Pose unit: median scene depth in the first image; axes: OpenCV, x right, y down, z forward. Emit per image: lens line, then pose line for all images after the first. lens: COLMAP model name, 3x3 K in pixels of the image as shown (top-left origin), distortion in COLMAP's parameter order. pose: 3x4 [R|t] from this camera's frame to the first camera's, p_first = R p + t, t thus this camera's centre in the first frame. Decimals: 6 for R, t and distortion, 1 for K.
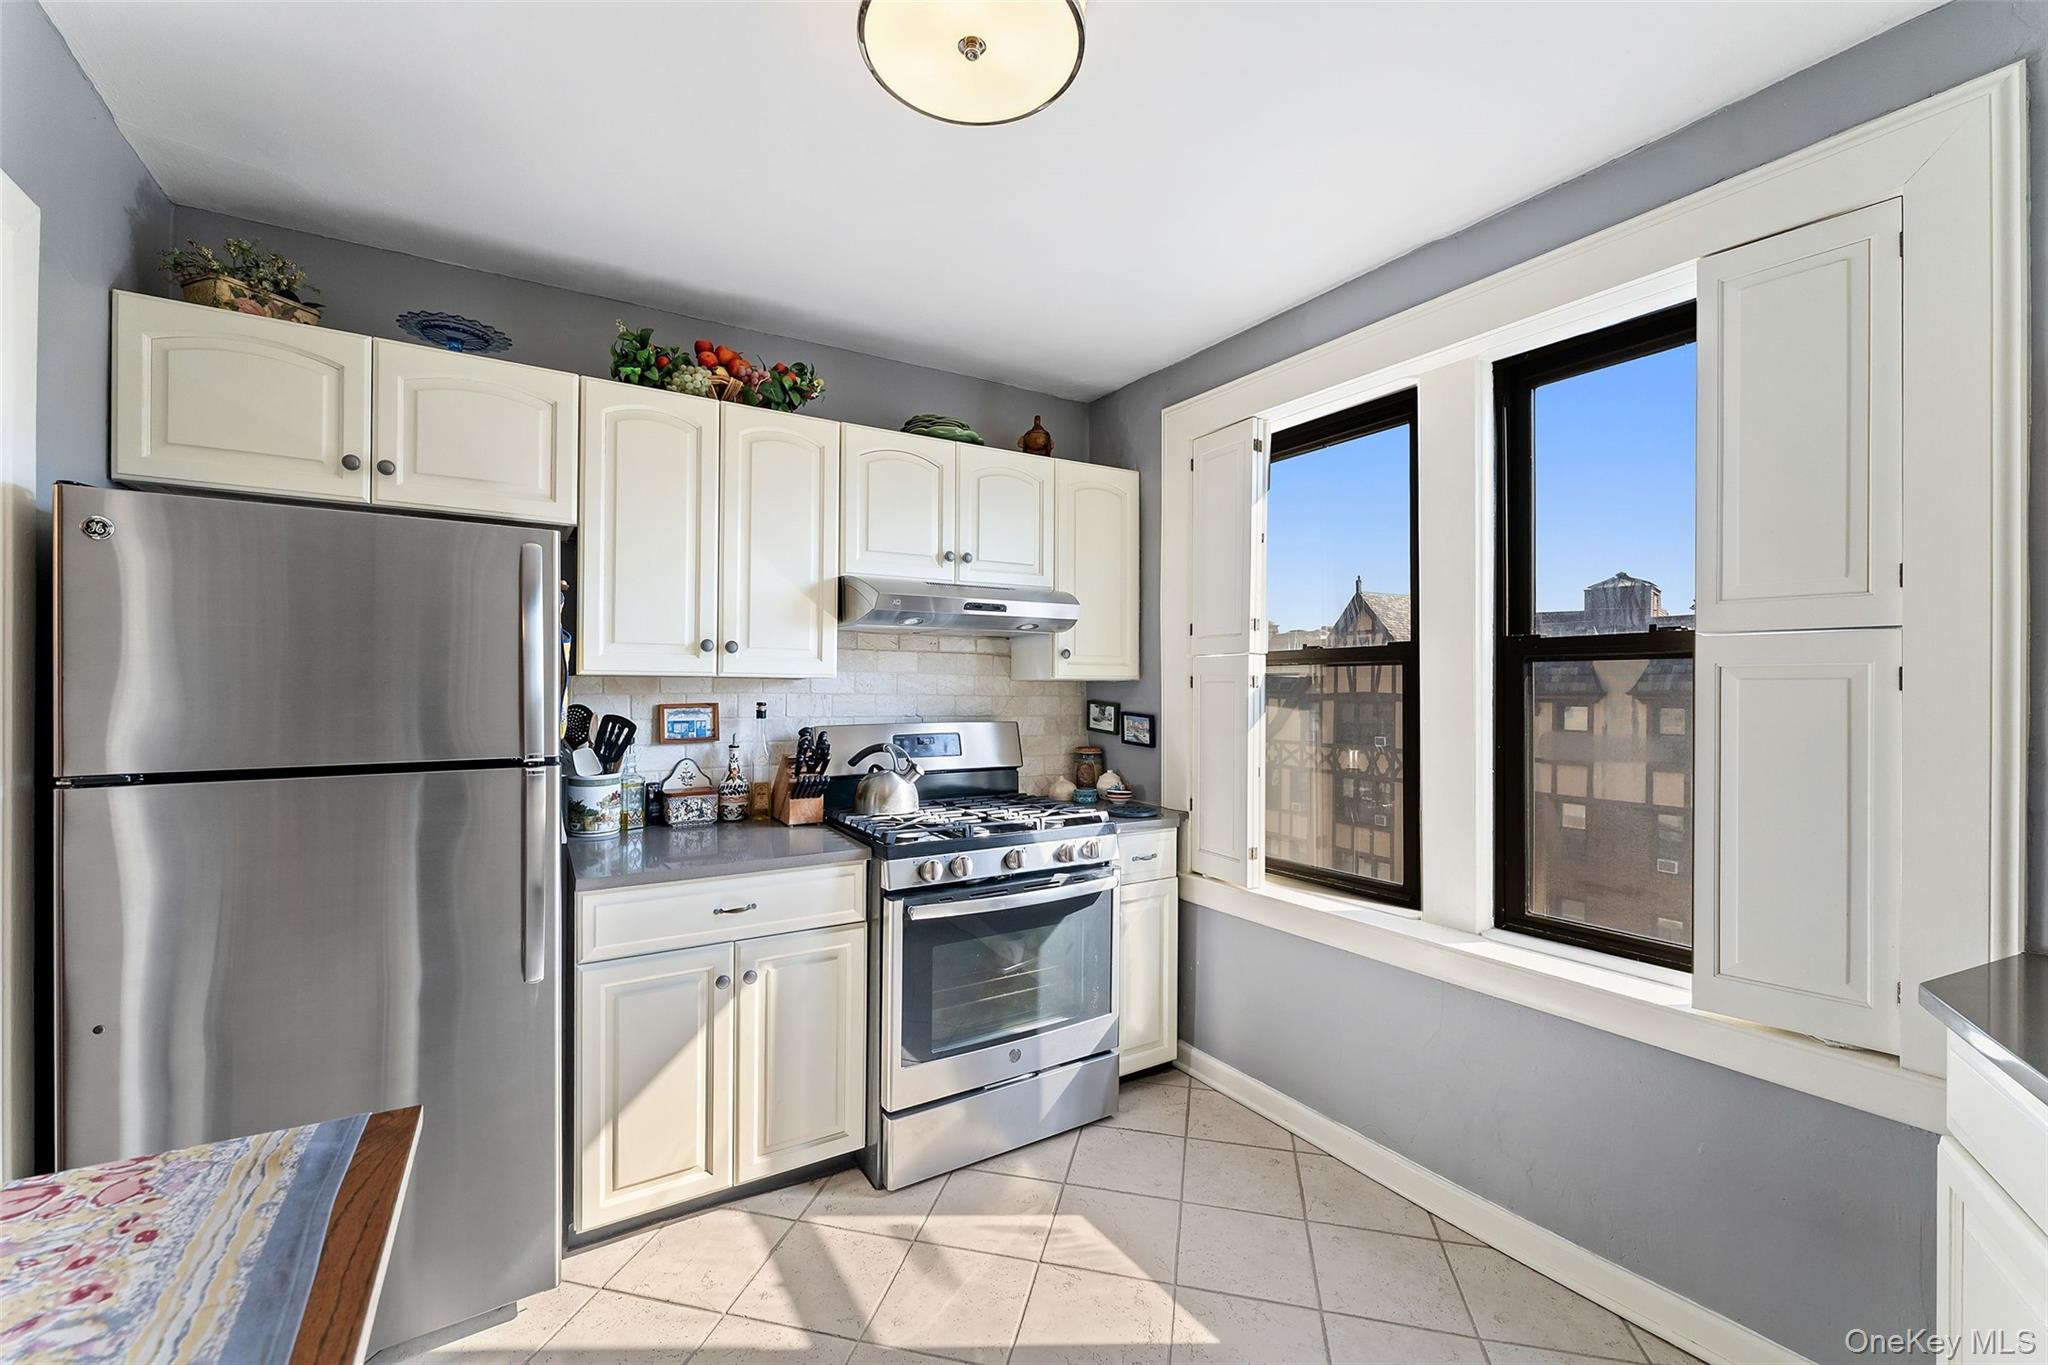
lens RADIAL K [[821.5, 0, 1024.0], [0, 821.5, 682.5], [0, 0, 1]] dist [-0.001195, -0.003080]
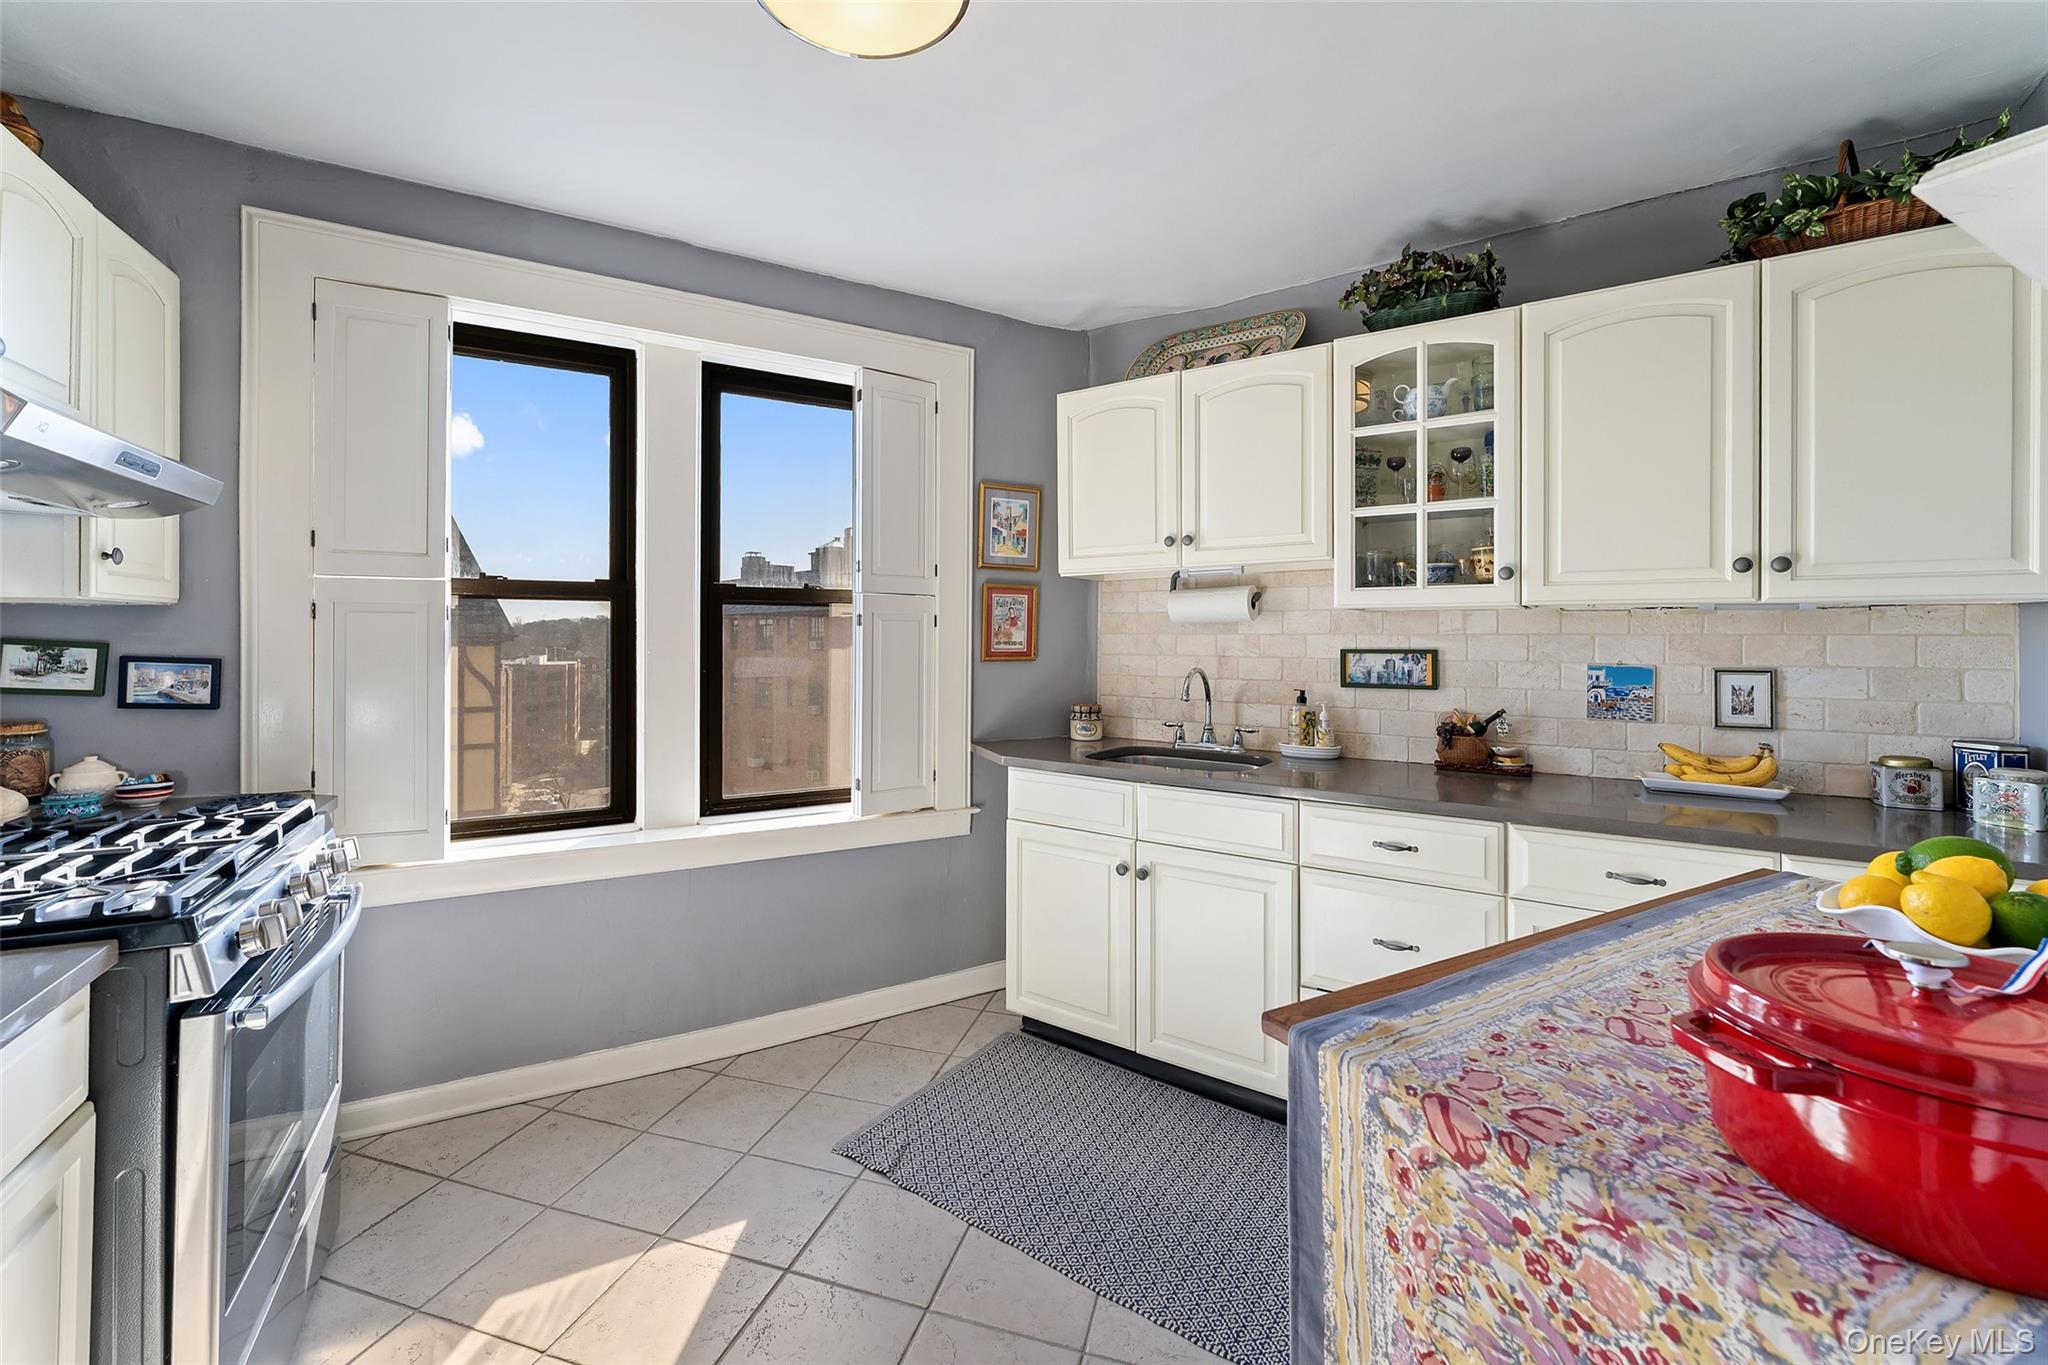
lens RADIAL K [[819.8, 0, 1021.3], [0, 819.8, 629.0], [0, 0, 1]] dist [-0.000181, -0.000013]
pose [[0.065758, 0.004688, 0.997825, -0.636069], [-0.015772, 0.999869, -0.003659, 0.010427], [-0.997711, -0.015497, 0.065823, 0.438698]]
